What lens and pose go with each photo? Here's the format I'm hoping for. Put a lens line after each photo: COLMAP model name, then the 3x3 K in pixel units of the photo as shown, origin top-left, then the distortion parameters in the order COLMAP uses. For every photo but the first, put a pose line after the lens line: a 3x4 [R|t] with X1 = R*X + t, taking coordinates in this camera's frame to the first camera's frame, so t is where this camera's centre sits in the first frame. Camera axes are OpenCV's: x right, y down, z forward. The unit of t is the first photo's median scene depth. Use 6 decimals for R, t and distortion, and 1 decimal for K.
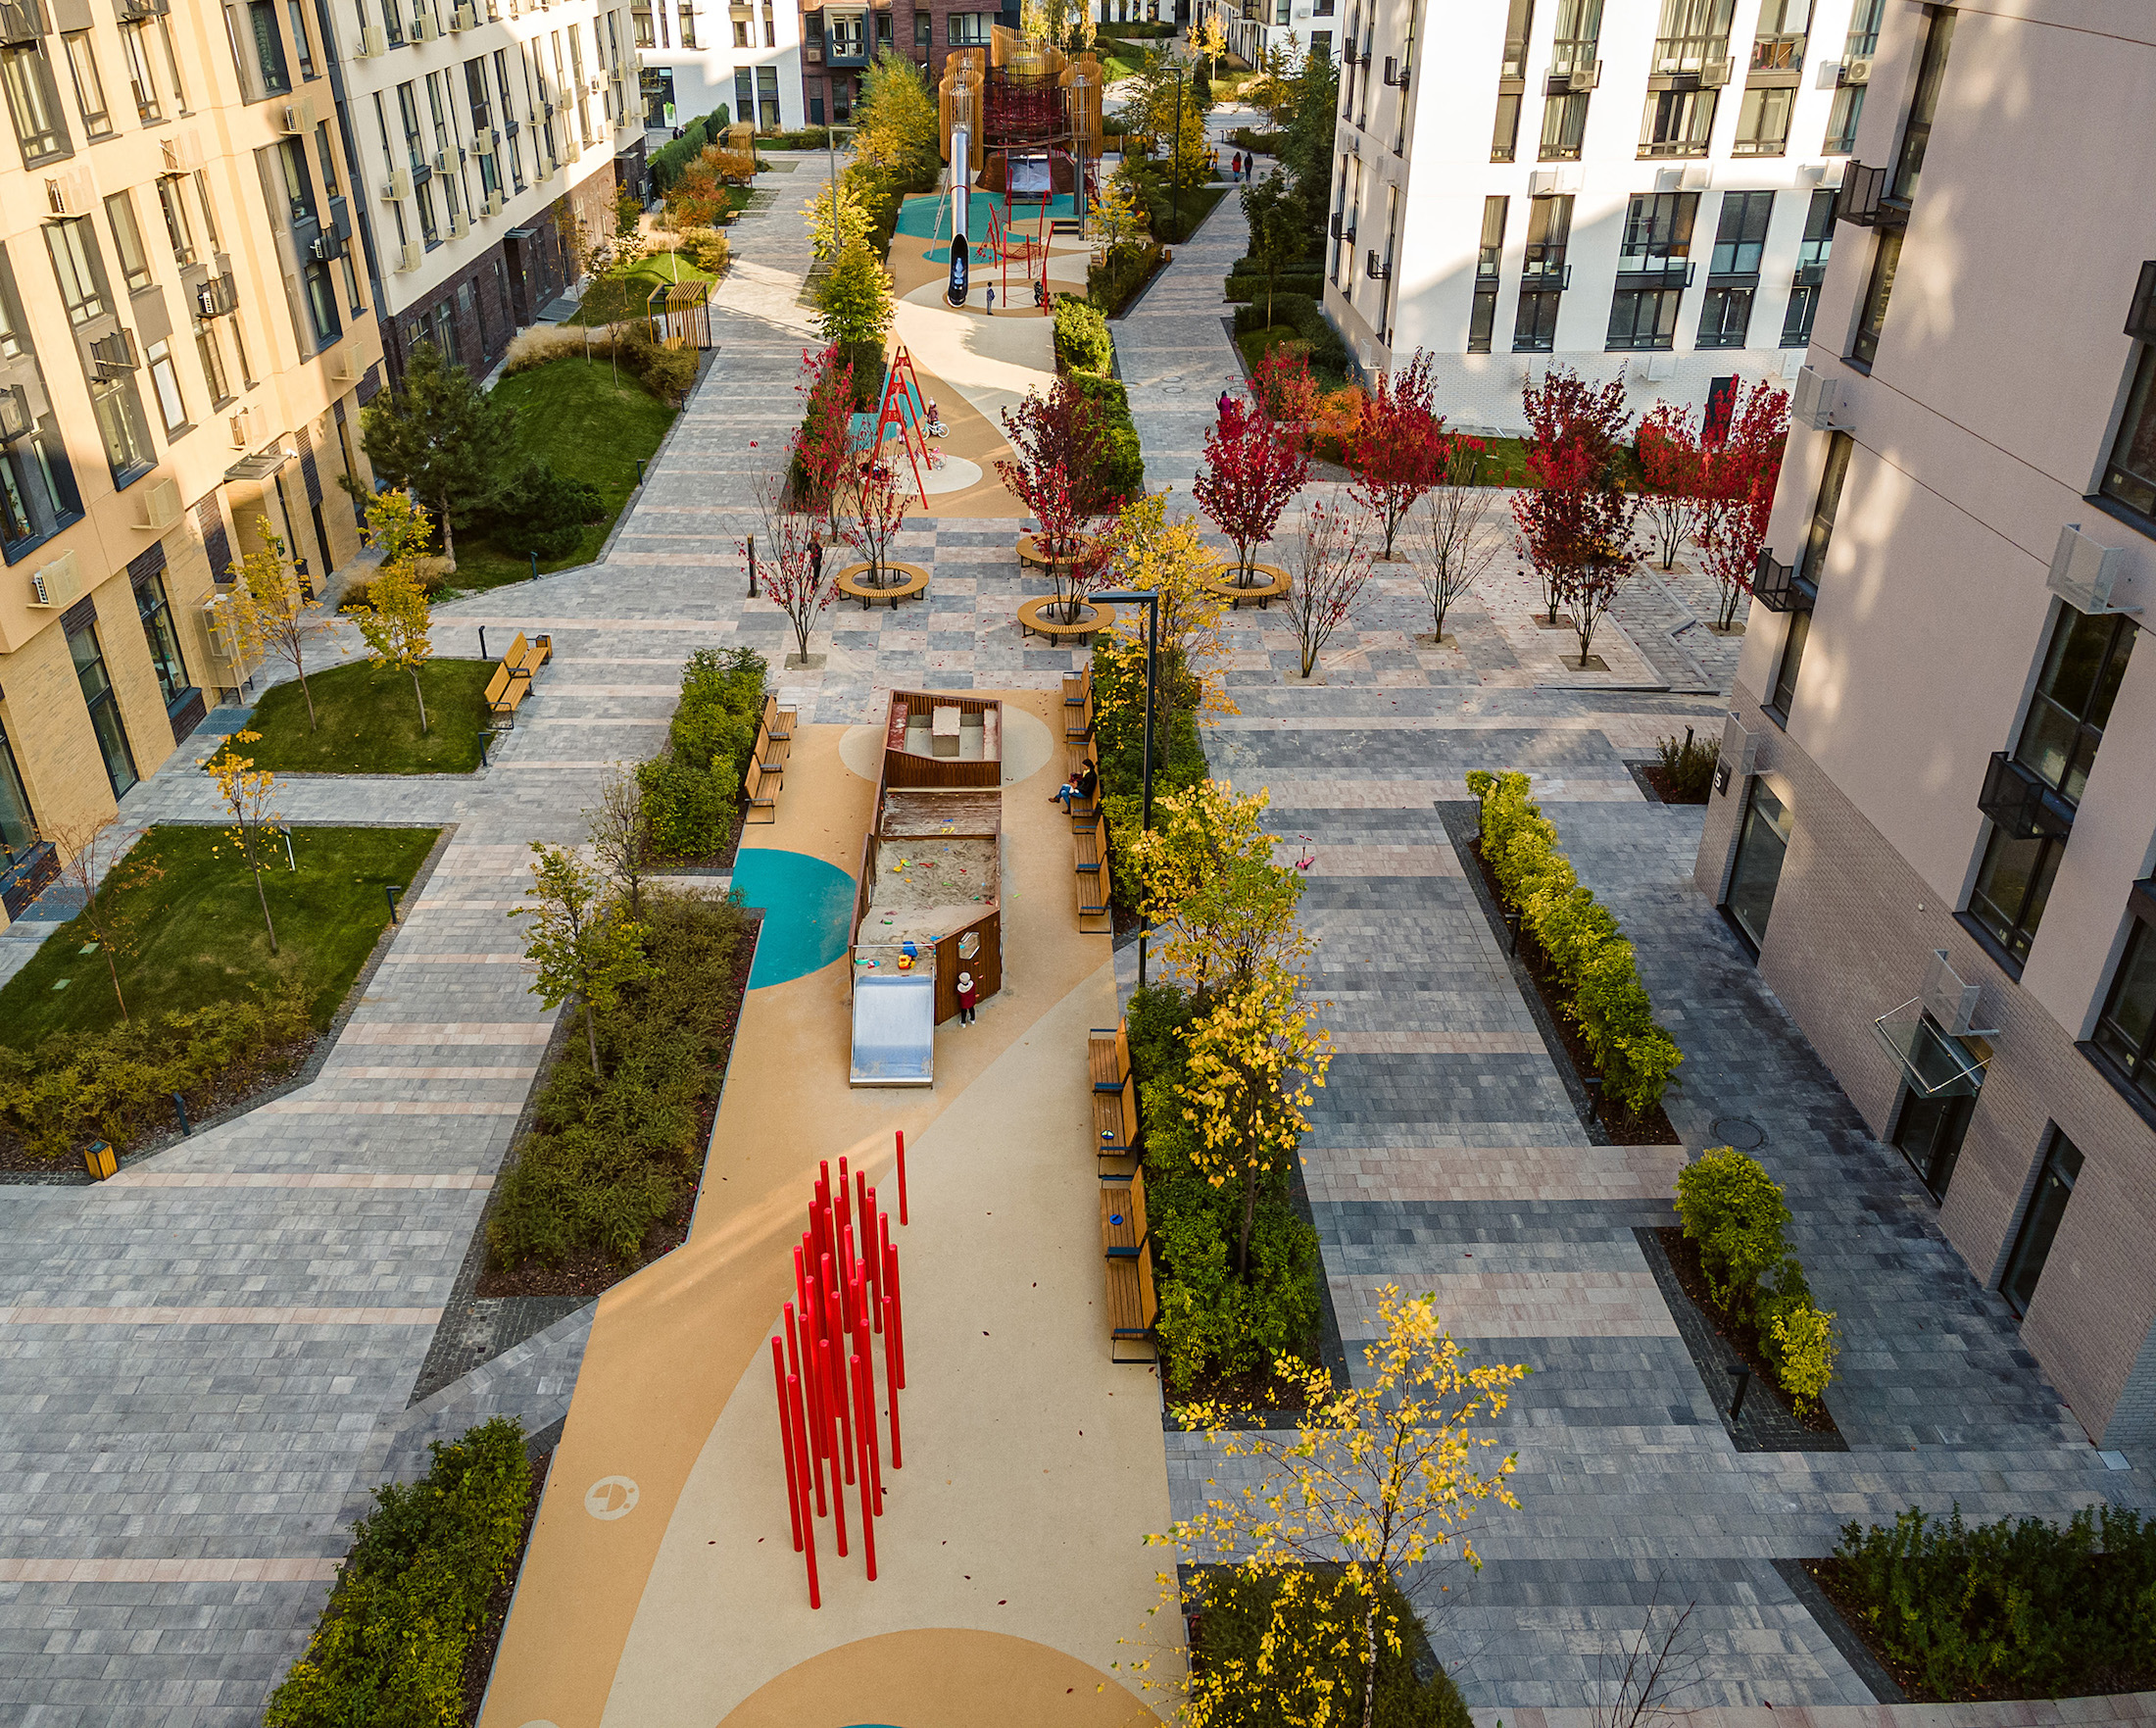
lens RADIAL K [[1708.4, 0, 1070.3], [0, 1708.4, 867.0], [0, 0, 1]] dist [0.014799, 0.006270]
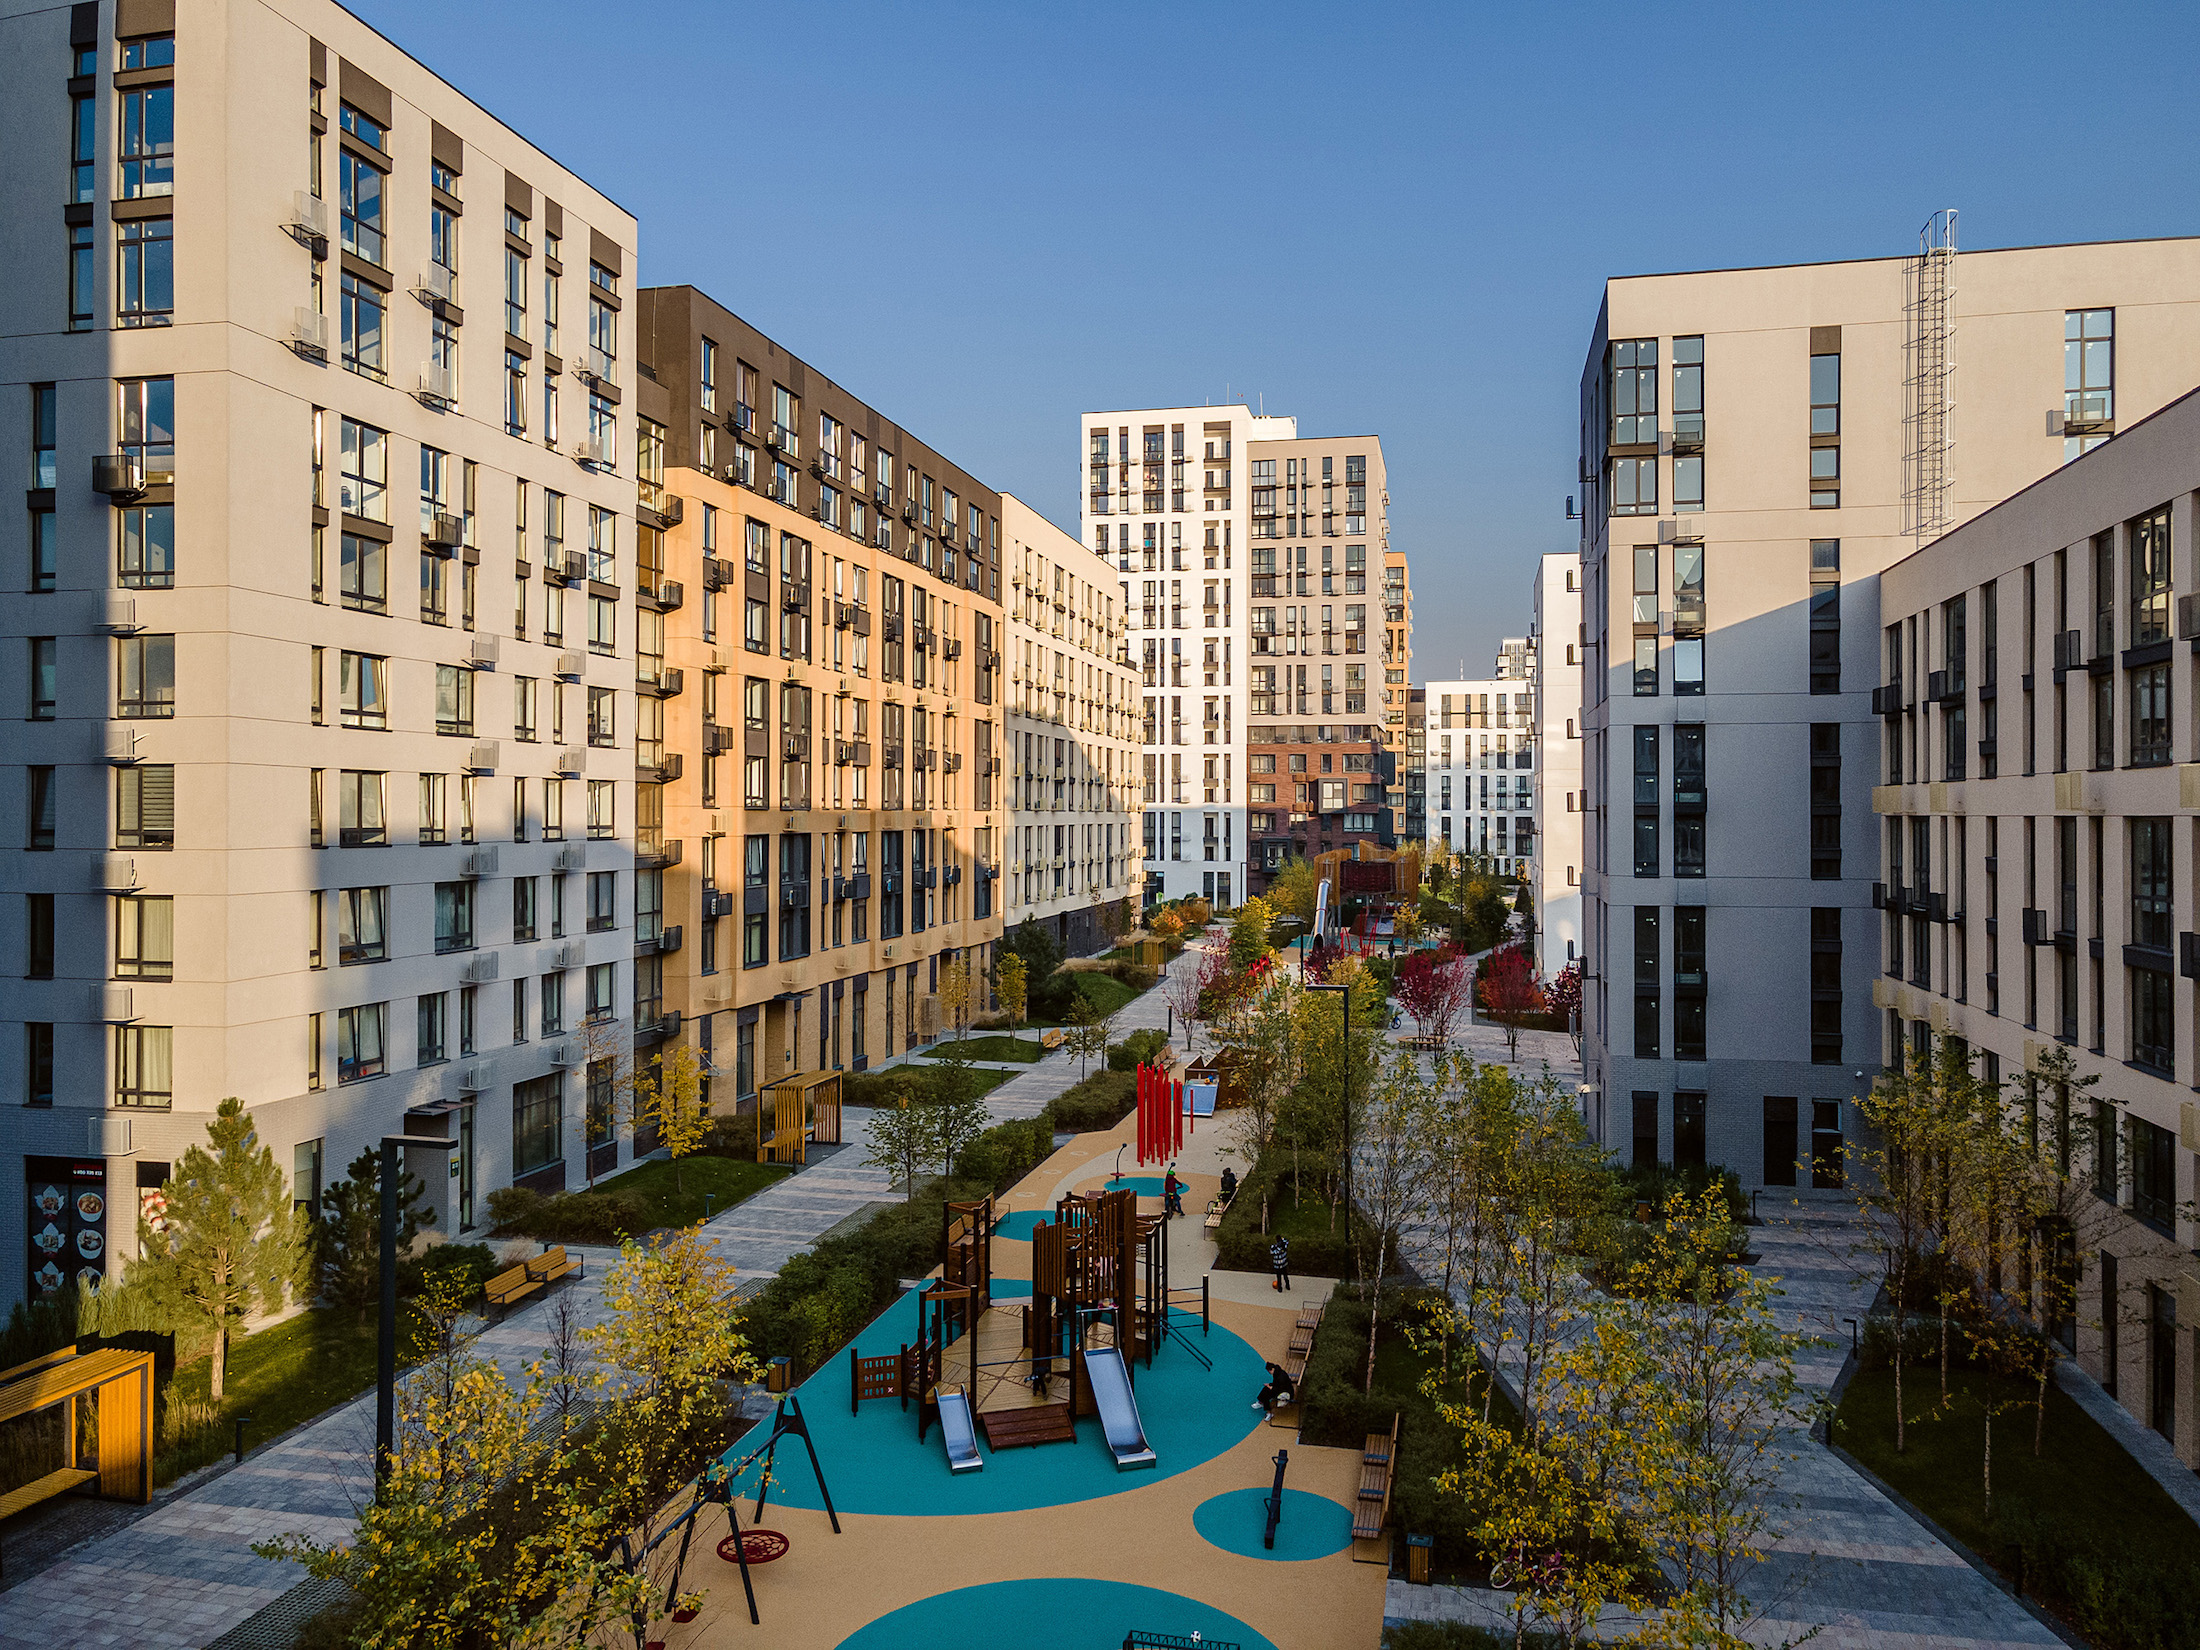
lens RADIAL K [[1672.0, 0, 1100.3], [0, 1672.0, 819.2], [0, 0, 1]] dist [0.028920, 0.002850]
pose [[0.968081, -0.008718, -0.250485, 0.121611], [-0.118852, 0.863916, -0.489411, 0.317876], [0.220665, 0.503560, 0.835305, -0.407488]]
